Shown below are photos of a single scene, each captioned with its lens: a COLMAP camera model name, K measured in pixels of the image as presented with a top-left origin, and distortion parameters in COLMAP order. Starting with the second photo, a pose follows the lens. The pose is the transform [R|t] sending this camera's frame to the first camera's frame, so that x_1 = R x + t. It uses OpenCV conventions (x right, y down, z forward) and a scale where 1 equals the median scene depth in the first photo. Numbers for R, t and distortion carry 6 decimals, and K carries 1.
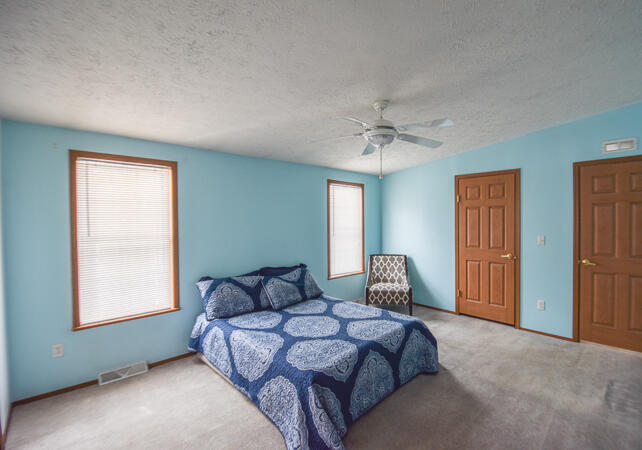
lens RADIAL K [[303.2, 0, 334.5], [0, 303.2, 226.4], [0, 0, 1]] dist [-0.025508, -0.000122]
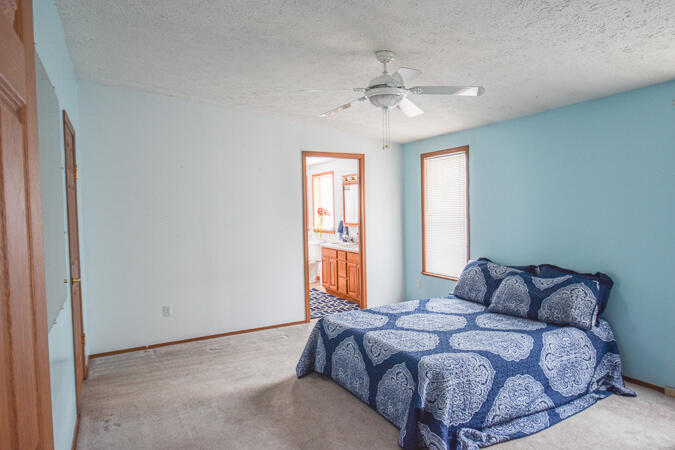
lens RADIAL K [[428.2, 0, 337.5], [0, 428.2, 225.0], [0, 0, 1]] dist [-0.000081, -0.000049]
pose [[-0.296176, 0.061028, -0.953182, 1.231558], [0.007032, 0.998069, 0.061716, -0.033495], [0.955107, 0.011576, -0.296034, 1.156832]]
